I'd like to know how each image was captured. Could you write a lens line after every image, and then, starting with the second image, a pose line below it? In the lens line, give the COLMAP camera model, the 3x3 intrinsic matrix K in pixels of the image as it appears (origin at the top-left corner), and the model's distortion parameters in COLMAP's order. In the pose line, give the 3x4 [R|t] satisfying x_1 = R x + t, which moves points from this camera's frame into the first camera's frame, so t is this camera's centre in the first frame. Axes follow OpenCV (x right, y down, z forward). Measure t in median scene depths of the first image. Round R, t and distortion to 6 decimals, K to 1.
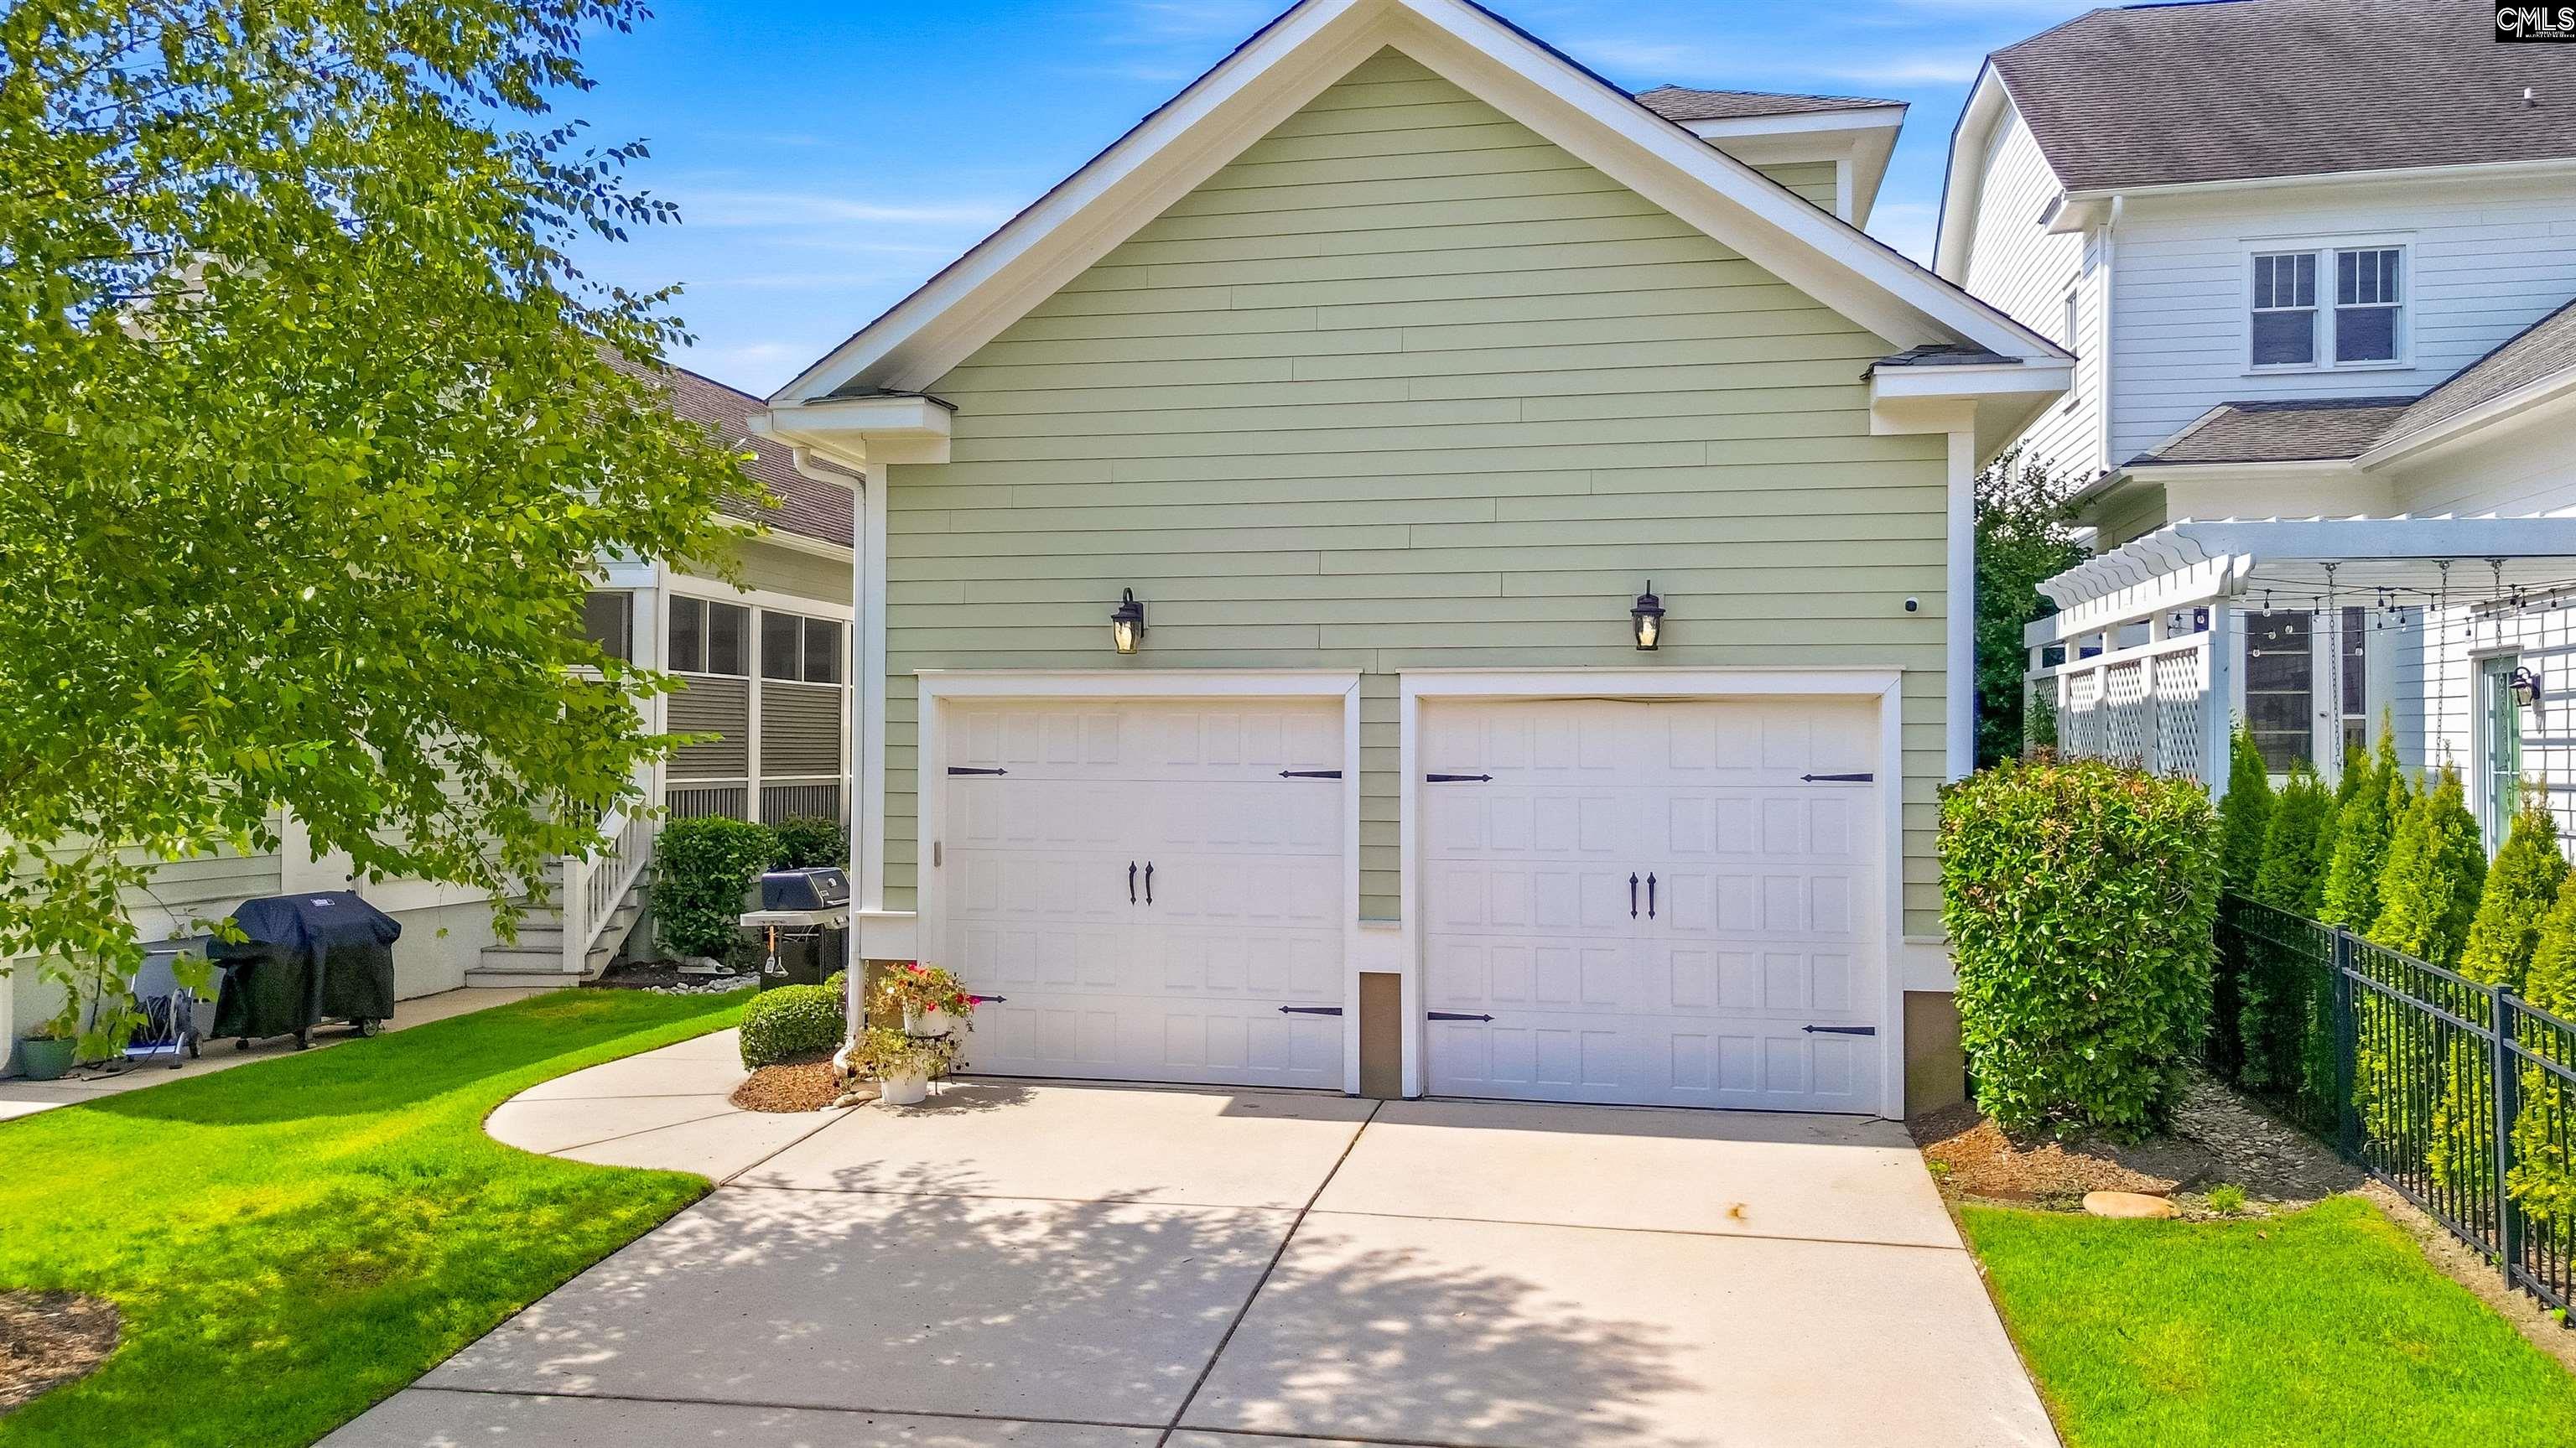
lens RADIAL K [[1860.6, 0, 1289.6], [0, 1860.6, 732.1], [0, 0, 1]] dist [0.127979, -0.164786]
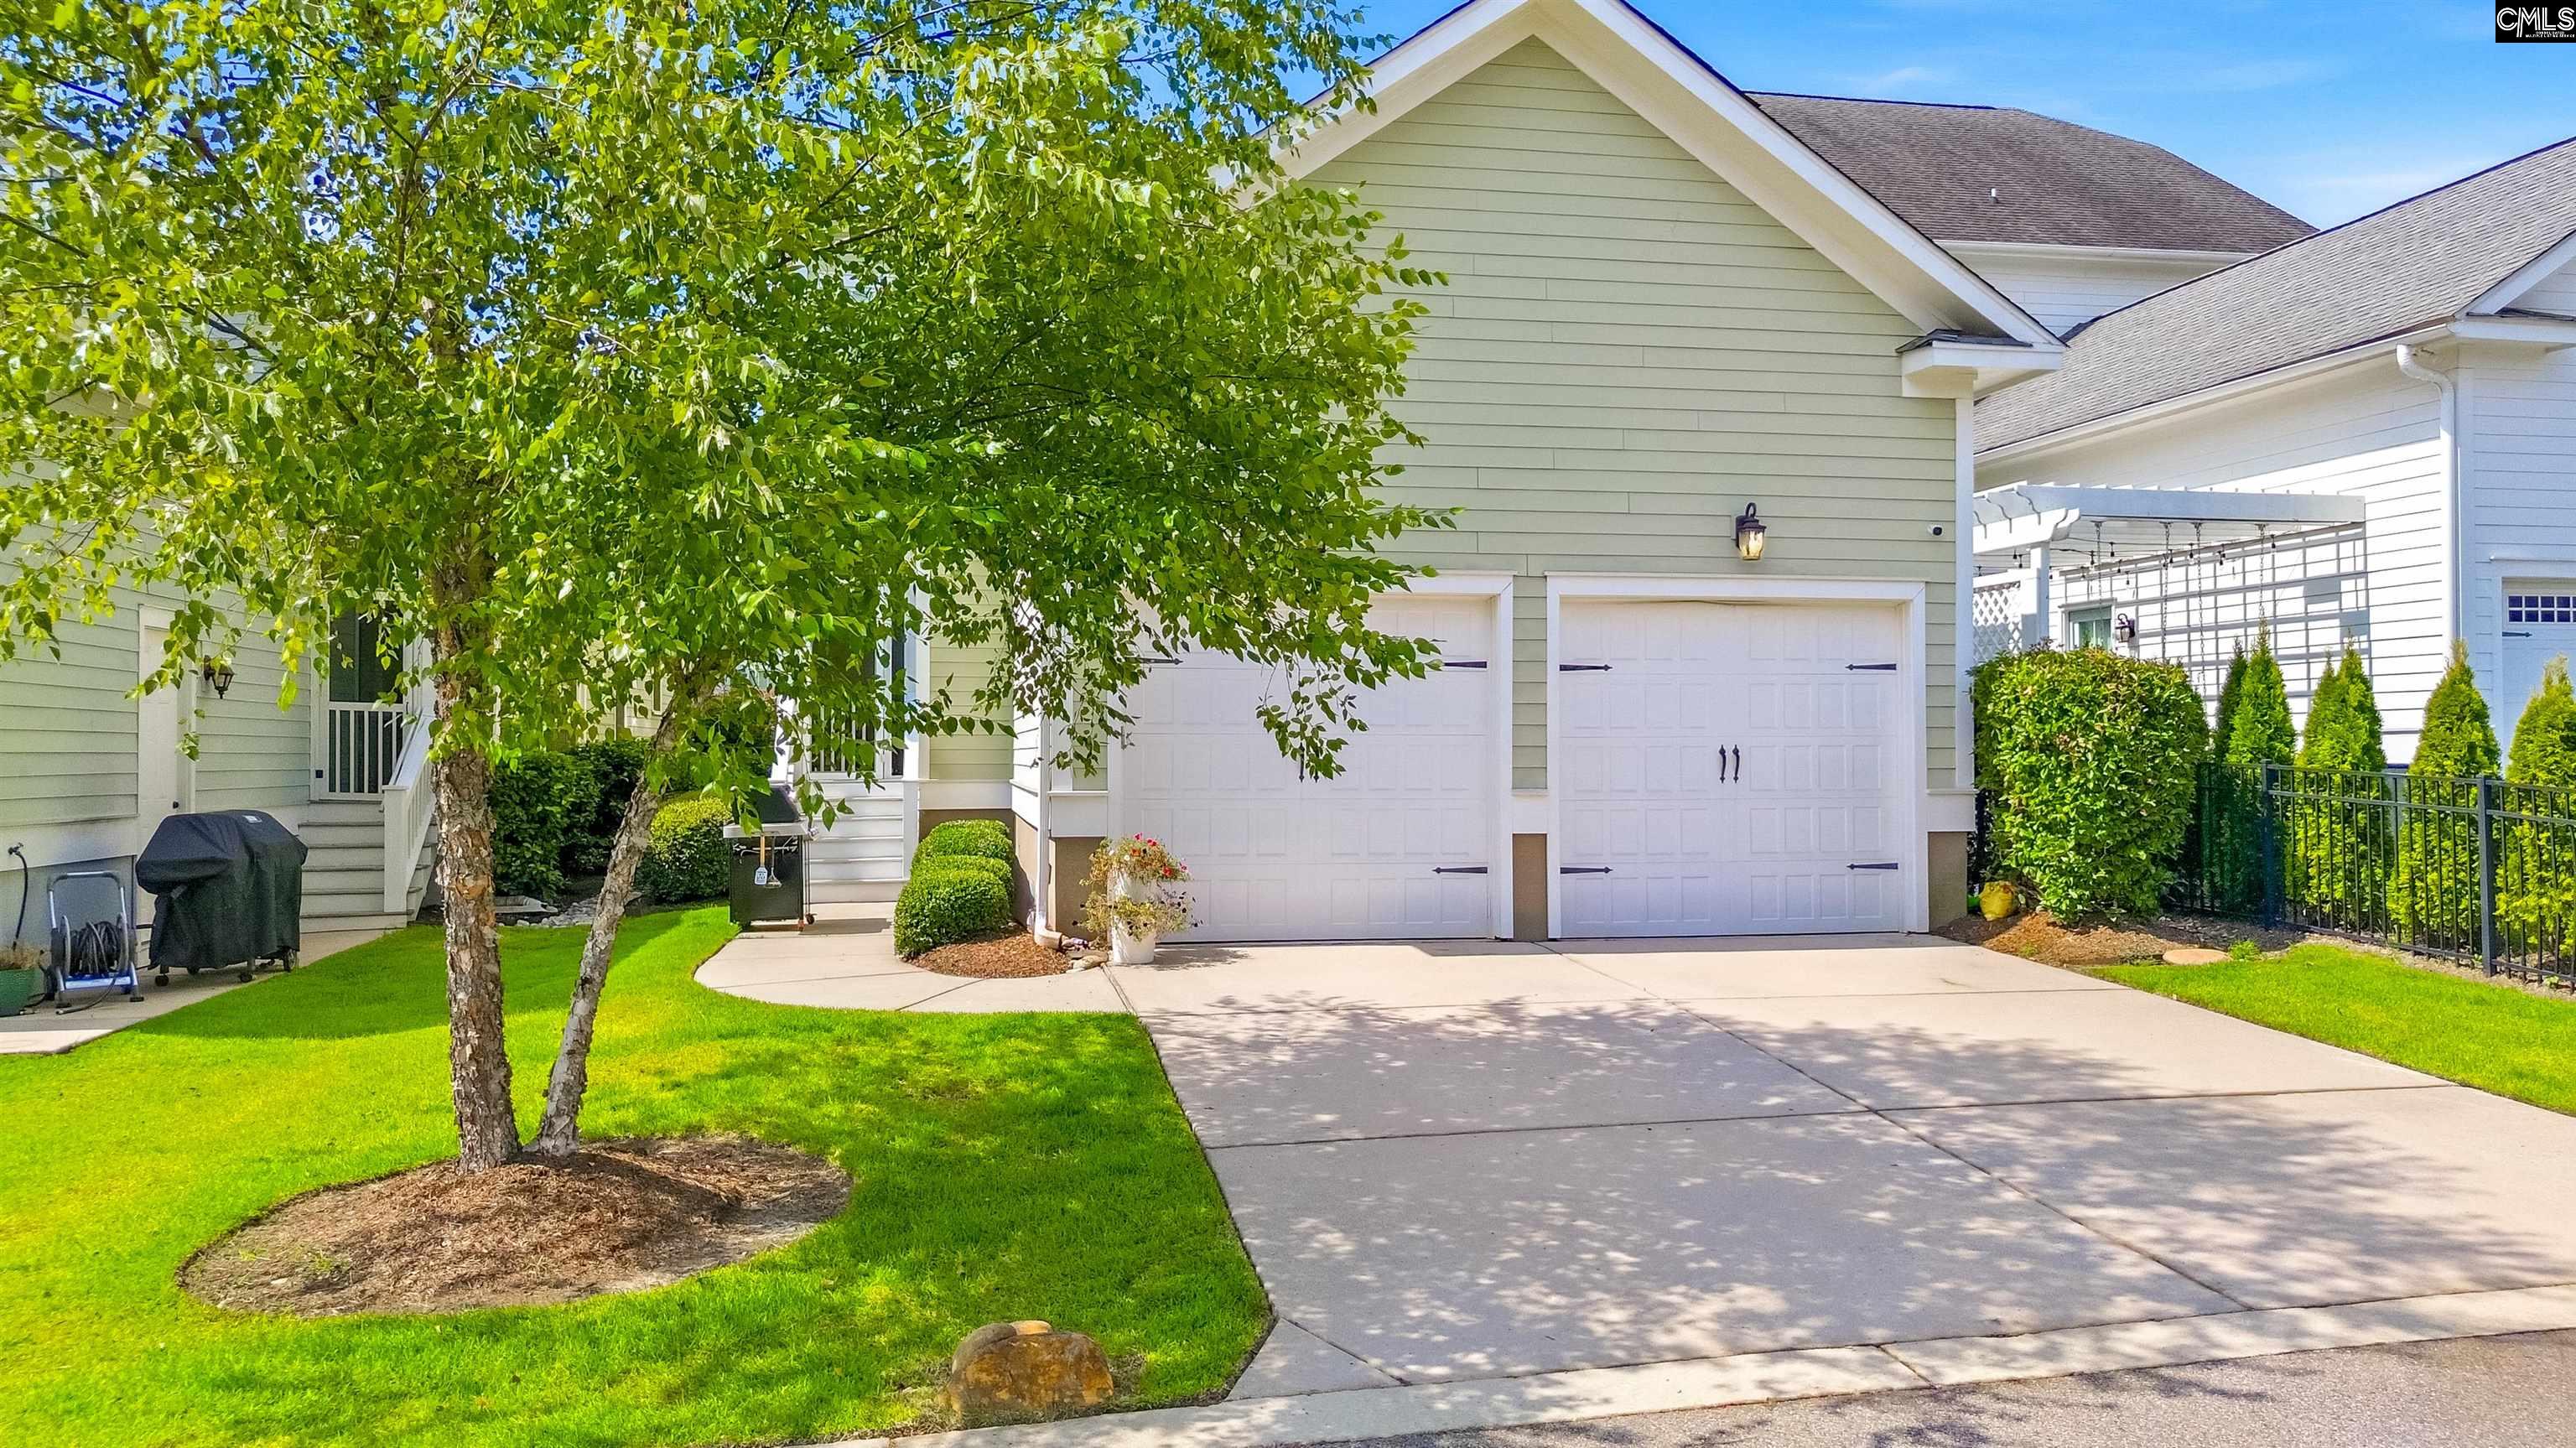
lens RADIAL K [[1860.6, 0, 1289.6], [0, 1860.6, 732.1], [0, 0, 1]] dist [0.127979, -0.164786]
pose [[0.923863, 0.000457, 0.382724, -0.537820], [0.000443, 0.999997, -0.002264, 0.068690], [-0.382724, 0.002261, 0.923860, -0.016744]]
